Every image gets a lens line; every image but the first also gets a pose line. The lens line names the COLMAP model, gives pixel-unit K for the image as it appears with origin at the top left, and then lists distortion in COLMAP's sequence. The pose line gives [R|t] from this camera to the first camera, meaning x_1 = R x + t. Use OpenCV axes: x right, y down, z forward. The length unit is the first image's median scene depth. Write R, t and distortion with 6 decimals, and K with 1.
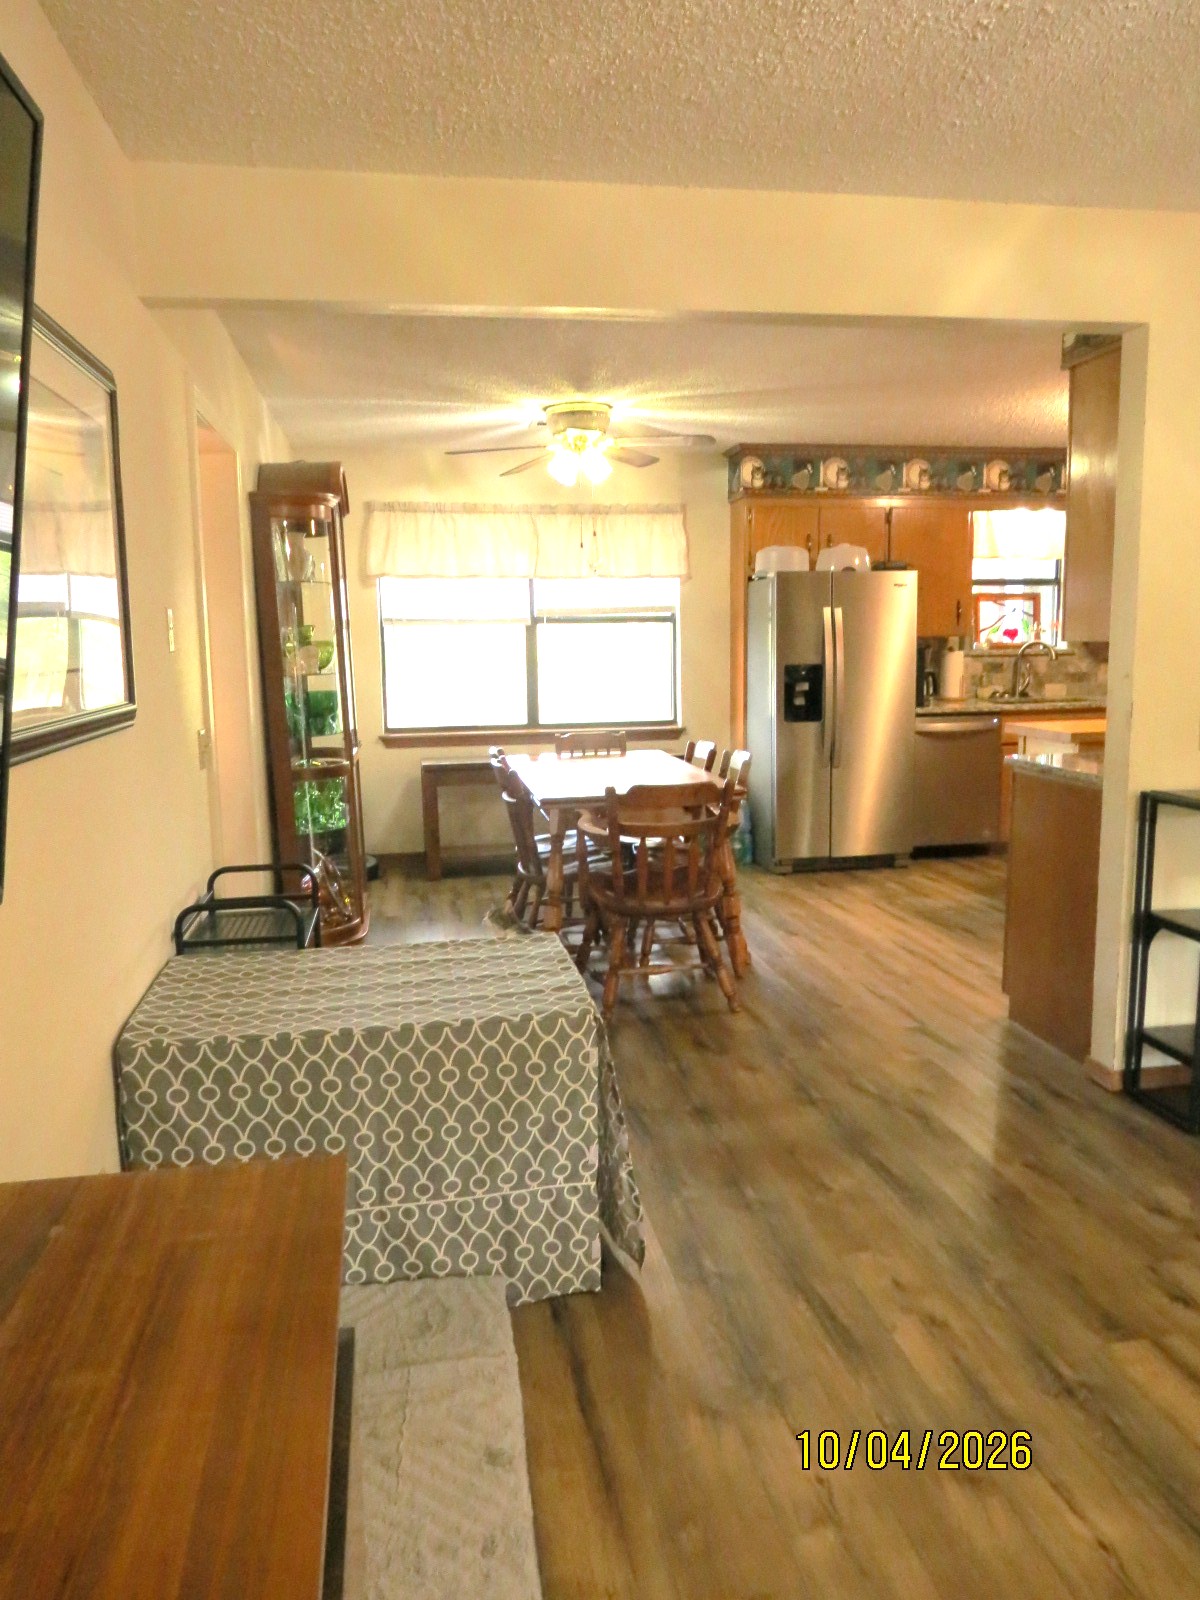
lens RADIAL K [[1140.8, 0, 596.6], [0, 1140.8, 794.7], [0, 0, 1]] dist [-0.033288, 0.017851]
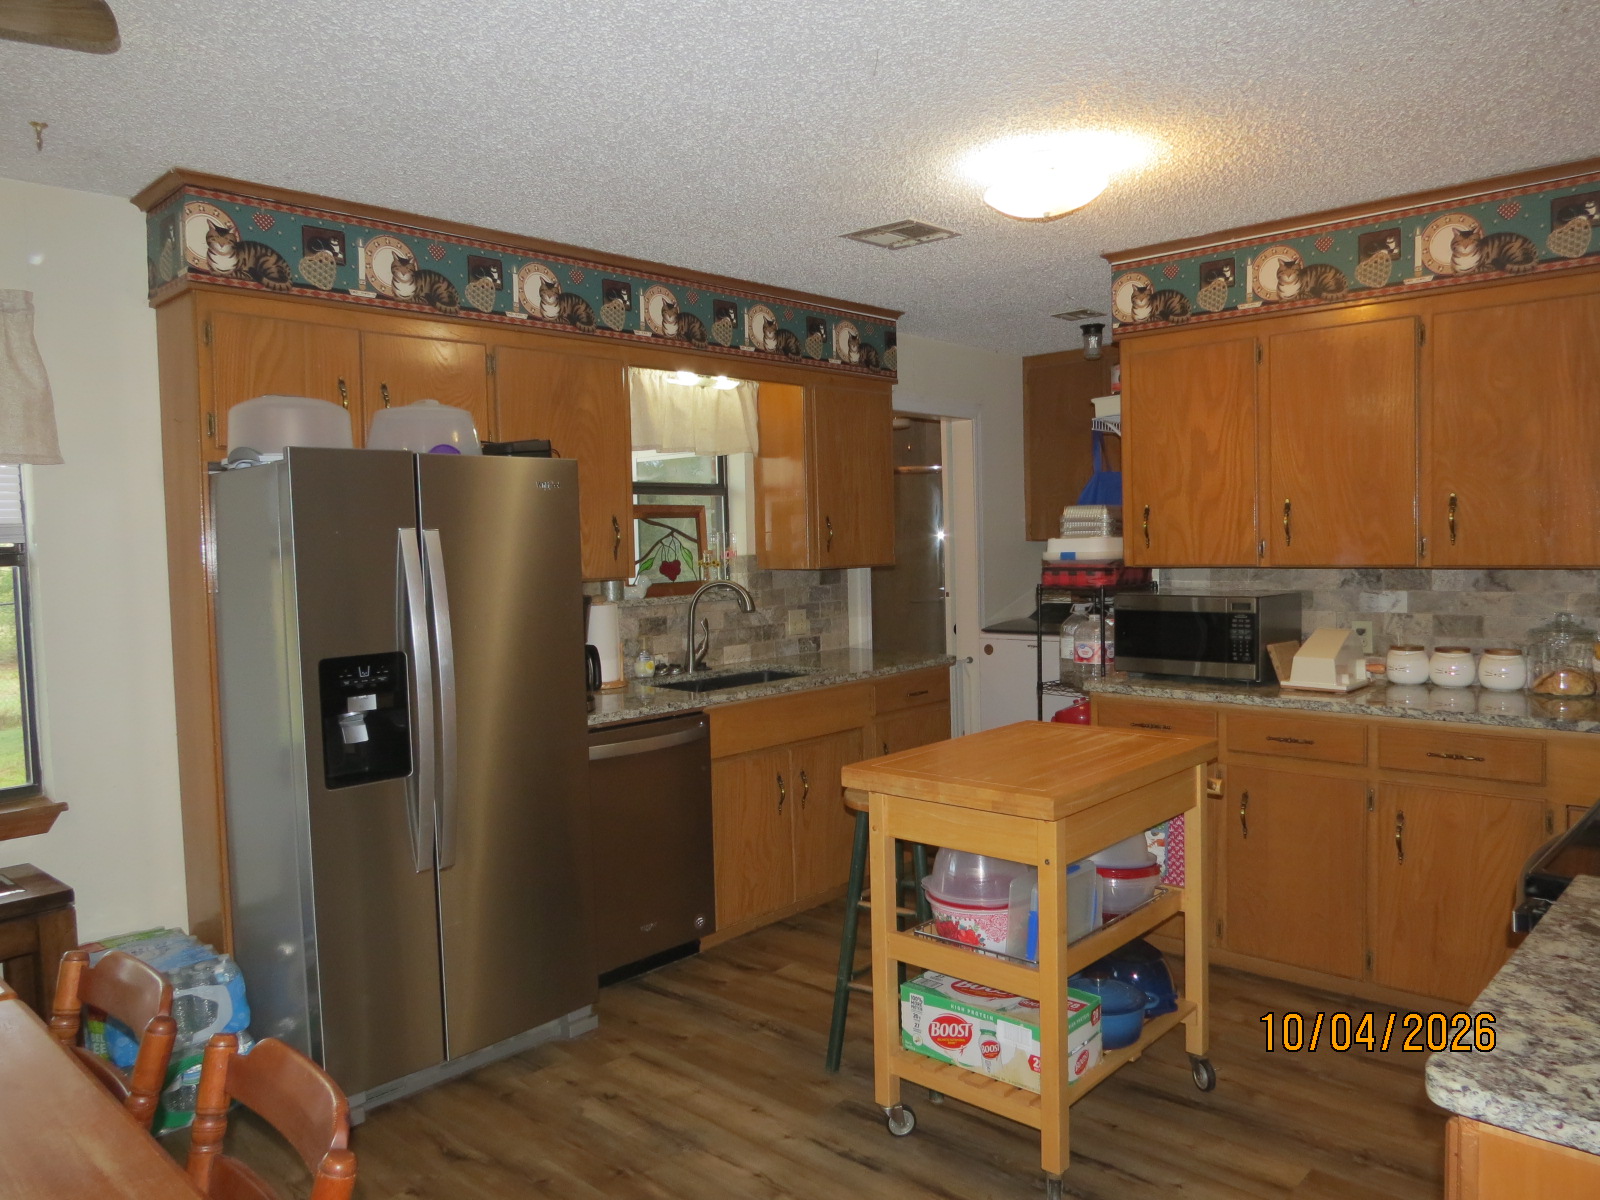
lens RADIAL K [[1140.8, 0, 801.5], [0, 1140.8, 595.1], [0, 0, 1]] dist [-0.033288, 0.017851]
pose [[0.798417, -0.035442, 0.601061, 0.060122], [0.097879, 0.992627, -0.071487, -0.103901], [-0.594096, 0.115908, 0.795999, 0.625564]]
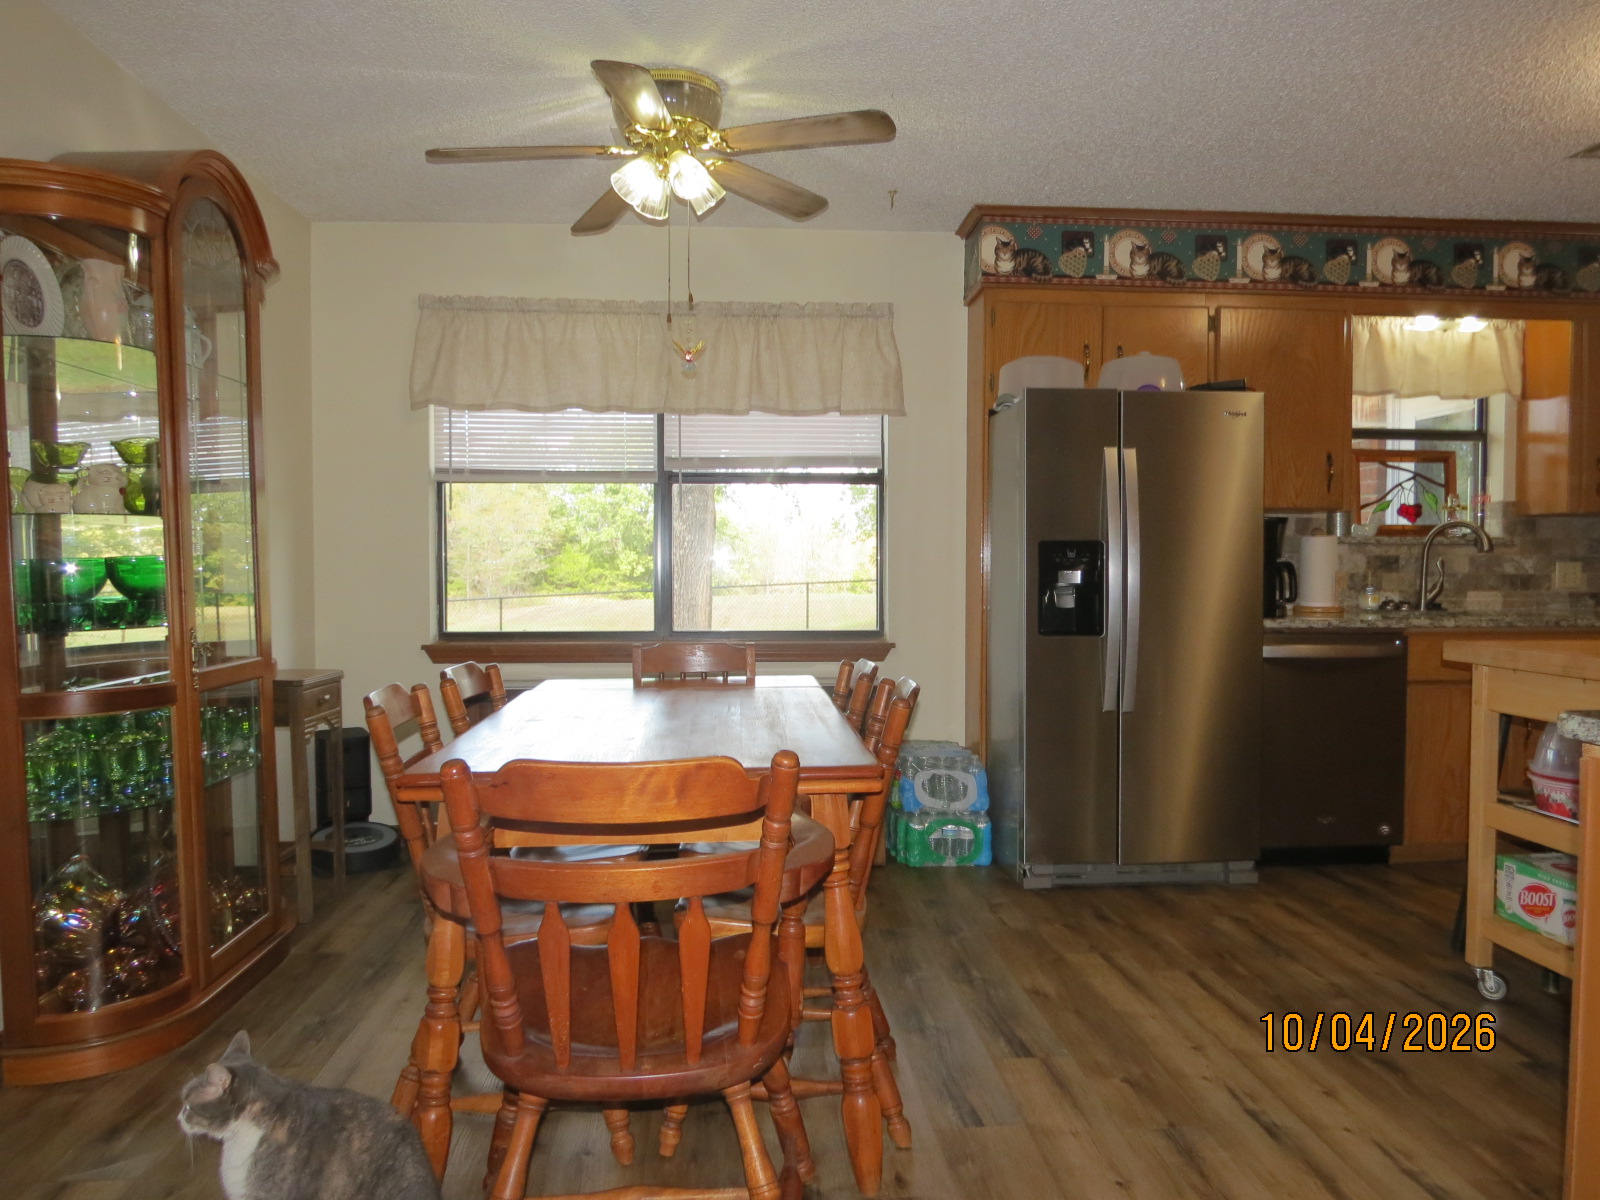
lens RADIAL K [[1140.8, 0, 801.5], [0, 1140.8, 595.1], [0, 0, 1]] dist [-0.033288, 0.017851]
pose [[0.994803, 0.020341, -0.099766, 0.115884], [-0.031225, 0.993575, -0.108781, -0.018965], [0.096912, 0.111330, 0.989047, 0.454525]]
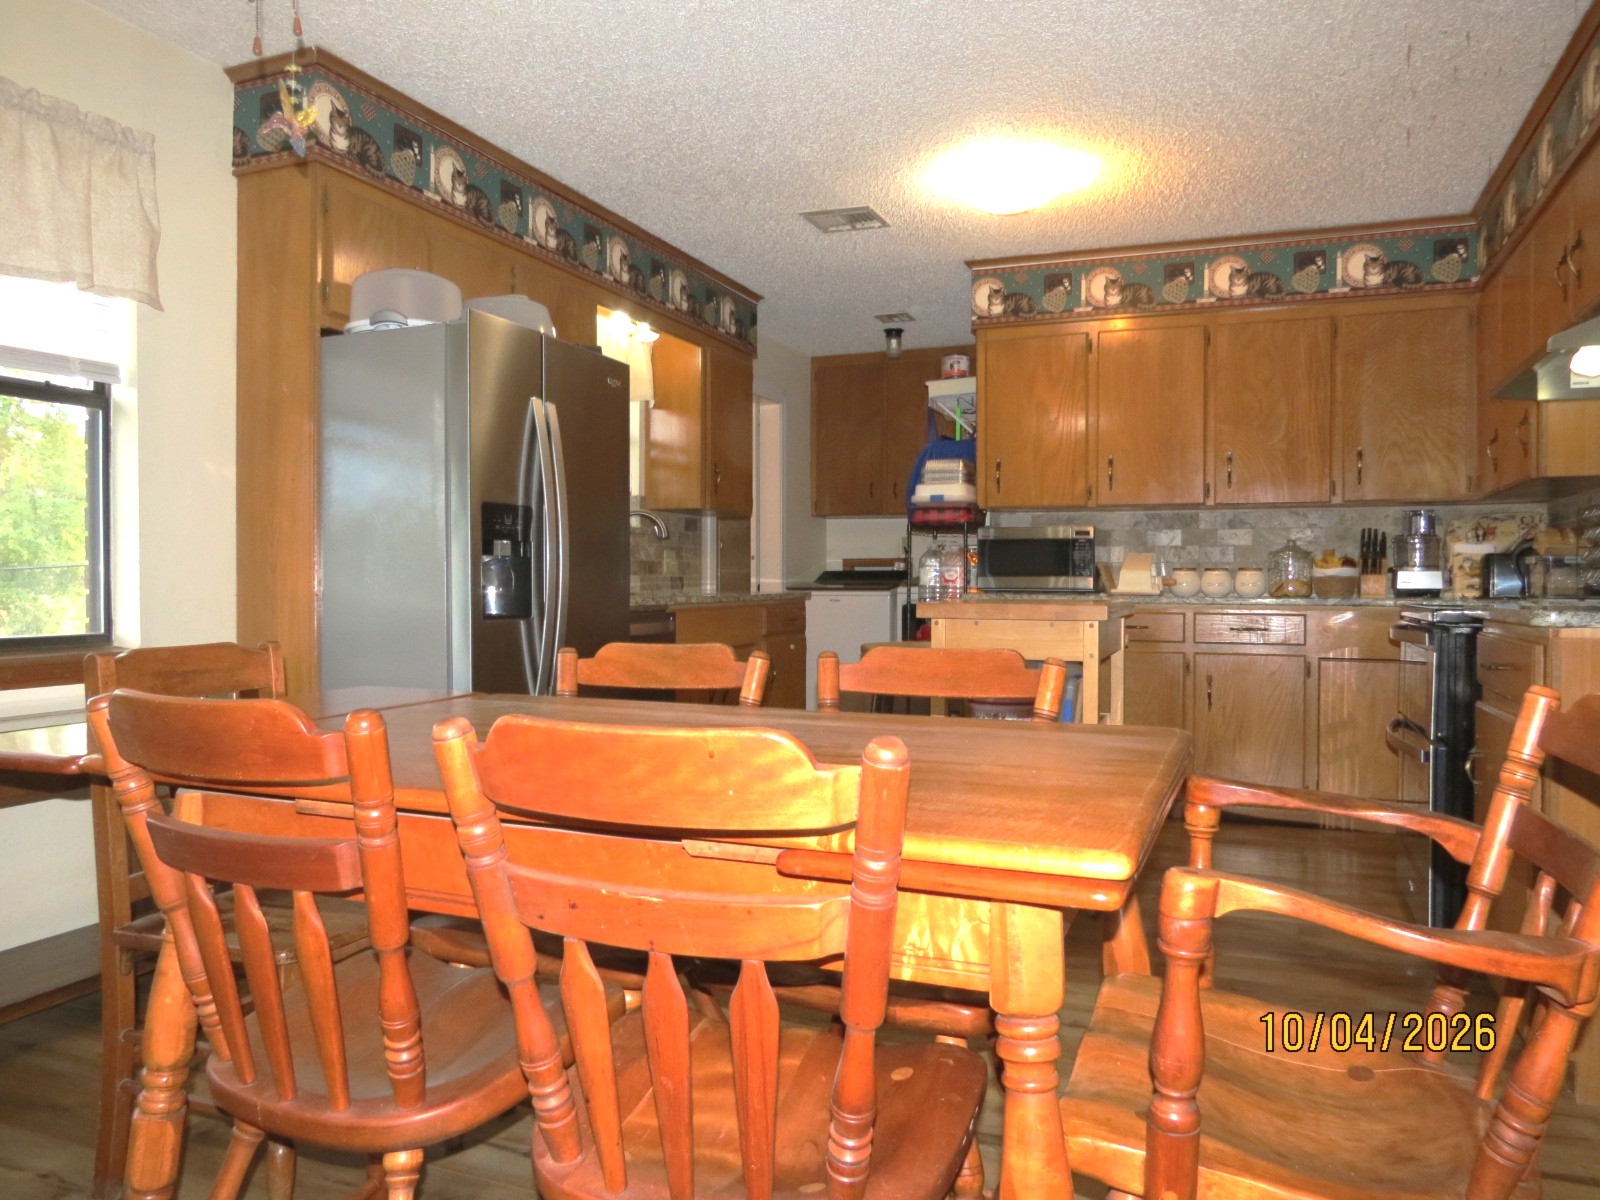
lens RADIAL K [[1141.1, 0, 800.1], [0, 1141.1, 596.2], [0, 0, 1]] dist [-0.030653, 0.017526]
pose [[0.527283, 0.004437, 0.849678, -0.202847], [0.107548, 0.991595, -0.071919, -0.029872], [-0.842856, 0.129303, 0.522374, 0.736757]]
